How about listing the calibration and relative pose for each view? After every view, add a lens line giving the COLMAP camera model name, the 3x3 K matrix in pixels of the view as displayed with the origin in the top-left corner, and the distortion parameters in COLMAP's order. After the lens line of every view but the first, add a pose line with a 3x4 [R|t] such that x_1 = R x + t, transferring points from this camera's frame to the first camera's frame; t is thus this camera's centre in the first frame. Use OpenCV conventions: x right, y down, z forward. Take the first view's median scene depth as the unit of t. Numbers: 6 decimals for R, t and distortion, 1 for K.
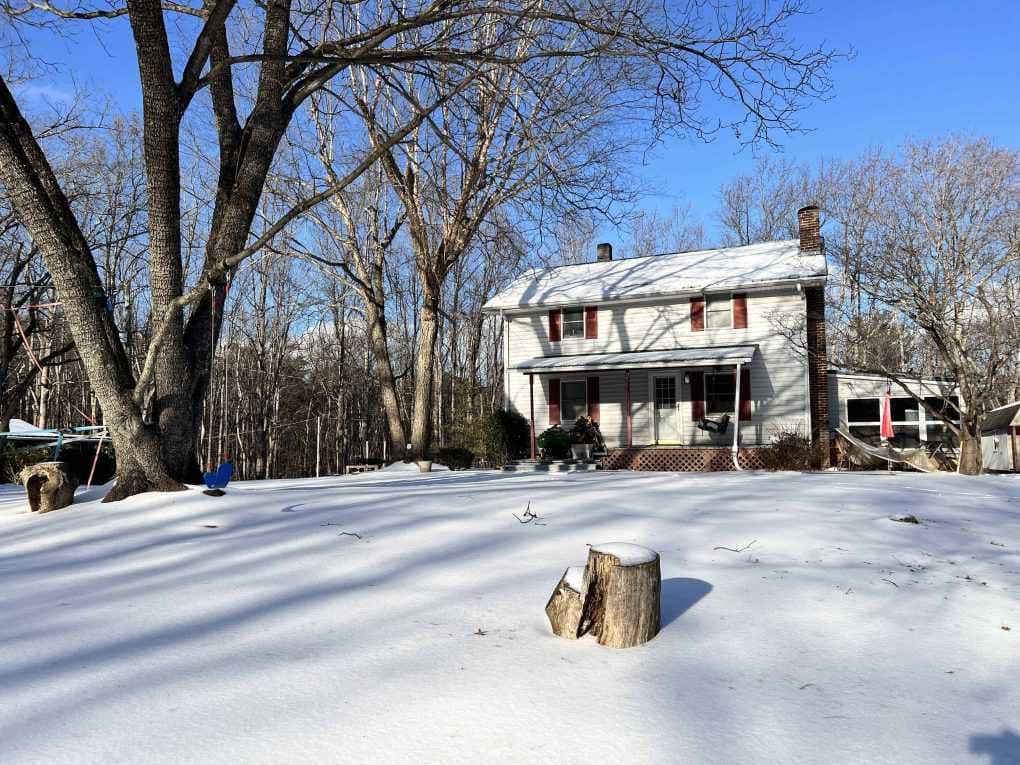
lens RADIAL K [[764.0, 0, 496.2], [0, 764.0, 385.1], [0, 0, 1]] dist [0.060506, -0.061601]
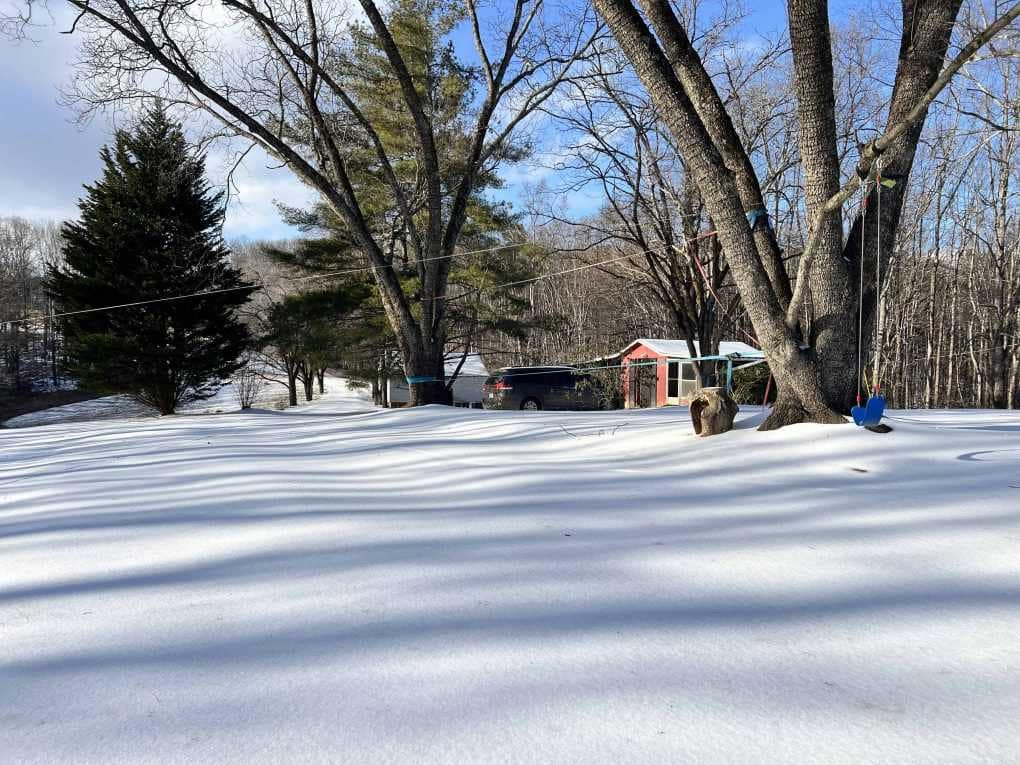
lens RADIAL K [[764.0, 0, 496.2], [0, 764.0, 385.1], [0, 0, 1]] dist [0.060506, -0.061601]
pose [[0.637537, 0.023192, -0.770070, 0.016918], [0.056928, 0.995396, 0.077108, 0.002431], [0.768313, -0.092998, 0.633282, 0.121938]]
